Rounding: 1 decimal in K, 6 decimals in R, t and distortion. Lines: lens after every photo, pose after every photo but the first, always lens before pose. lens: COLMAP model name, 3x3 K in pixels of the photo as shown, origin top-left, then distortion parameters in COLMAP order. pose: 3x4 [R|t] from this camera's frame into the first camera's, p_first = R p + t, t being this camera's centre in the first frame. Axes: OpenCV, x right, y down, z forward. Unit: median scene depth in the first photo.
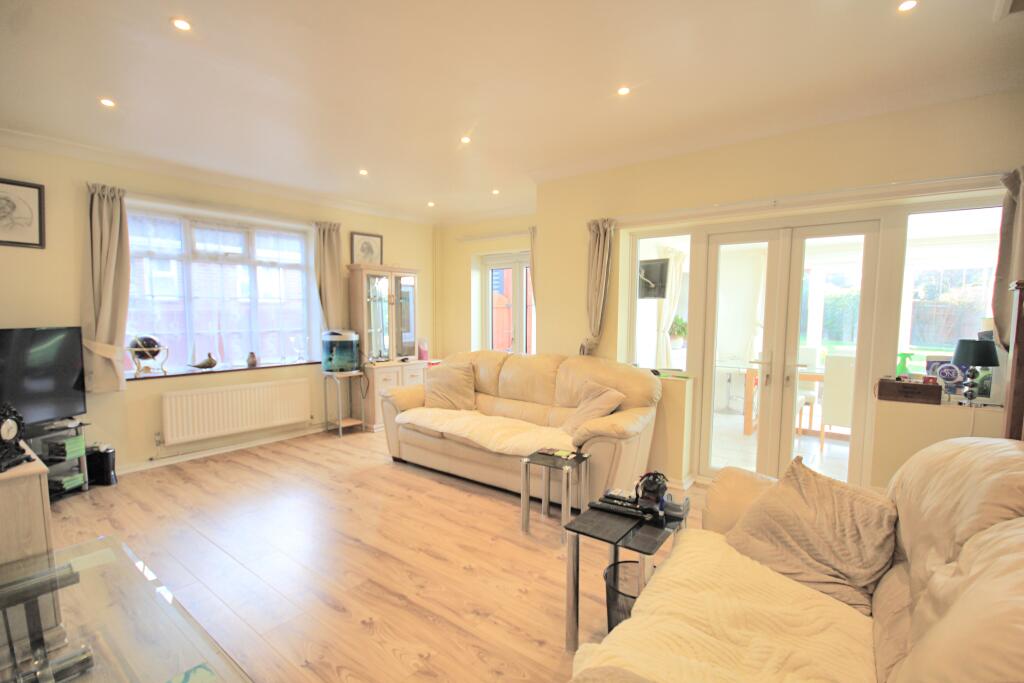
lens RADIAL K [[472.7, 0, 513.7], [0, 472.7, 353.1], [0, 0, 1]] dist [-0.000785, -0.000277]
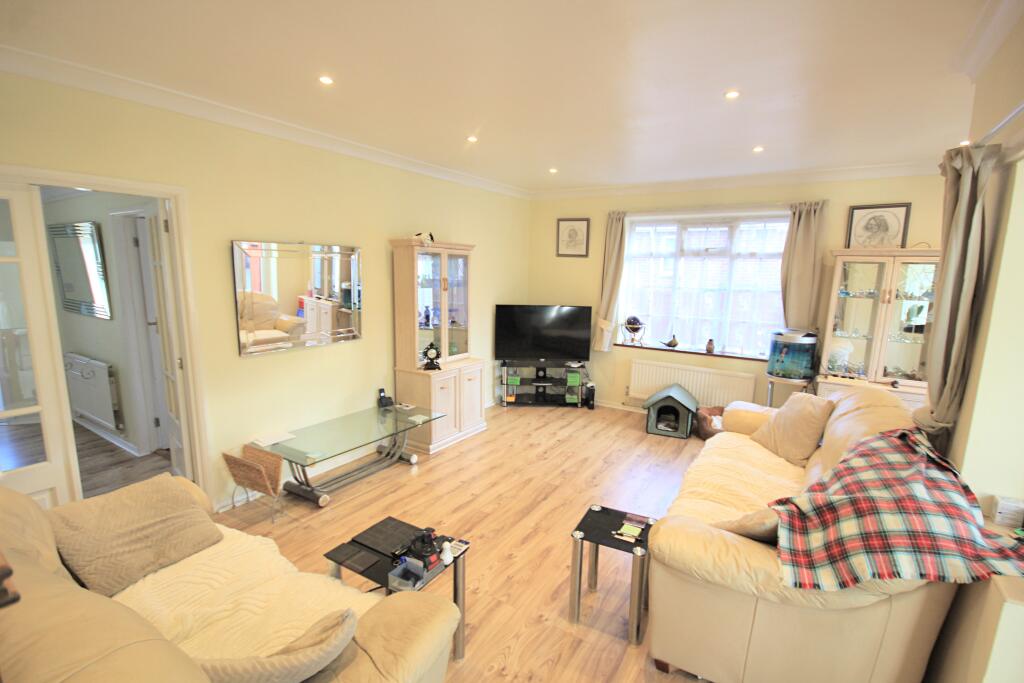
lens RADIAL K [[472.7, 0, 513.7], [0, 472.7, 353.1], [0, 0, 1]] dist [-0.000785, -0.000277]
pose [[0.089184, 0.173839, -0.980727, 0.633656], [-0.107842, 0.980548, 0.164000, -0.134533], [0.990160, 0.091137, 0.106196, 0.592970]]
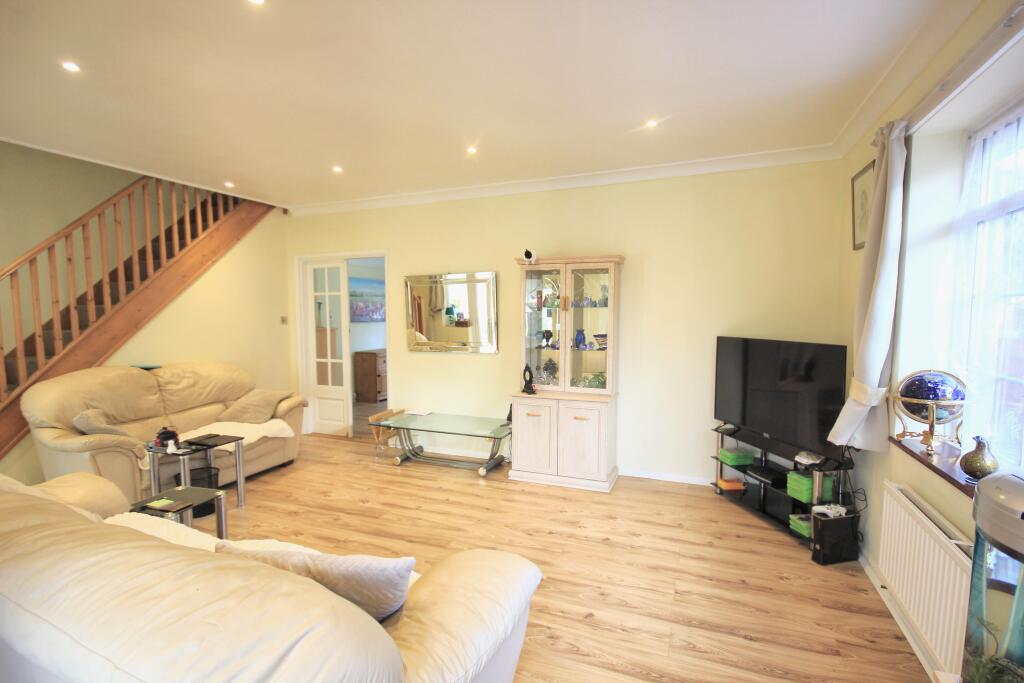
lens RADIAL K [[466.5, 0, 515.1], [0, 466.5, 358.0], [0, 0, 1]] dist [0.000058, -0.000051]
pose [[-0.959837, 0.027001, -0.279256, -0.216781], [-0.023841, 0.983909, 0.177075, -0.154578], [0.279543, 0.176621, -0.943748, 1.553708]]
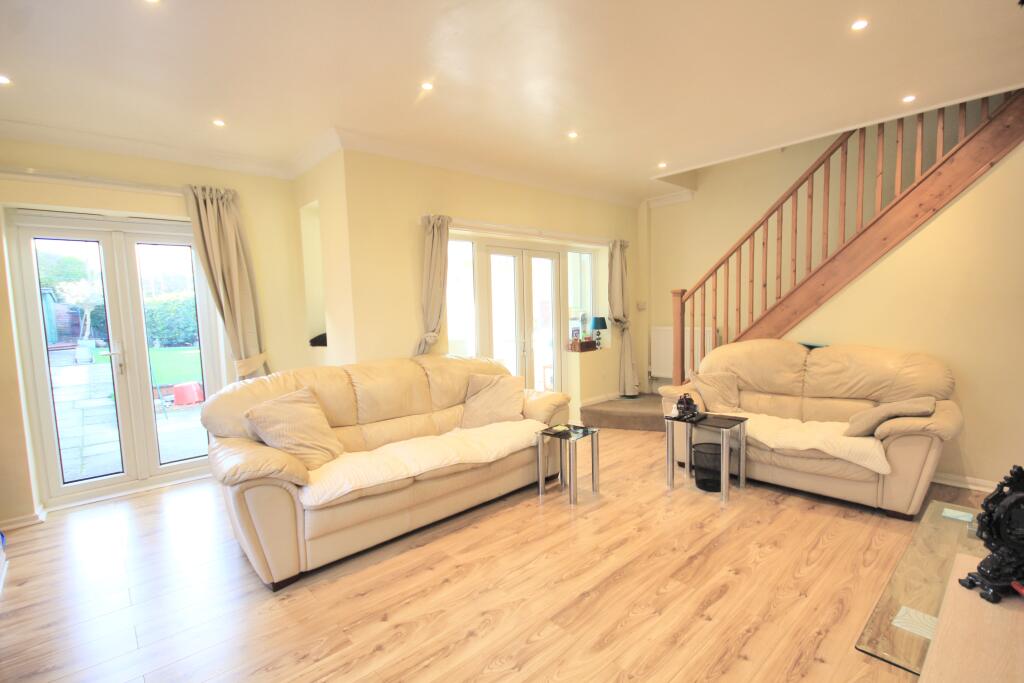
lens RADIAL K [[477.1, 0, 517.5], [0, 477.1, 347.9], [0, 0, 1]] dist [0.001652, -0.000043]
pose [[0.161146, -0.088785, 0.982929, -0.856269], [0.113769, 0.990977, 0.070860, -0.060647], [-0.980351, 0.100408, 0.169793, 0.734229]]
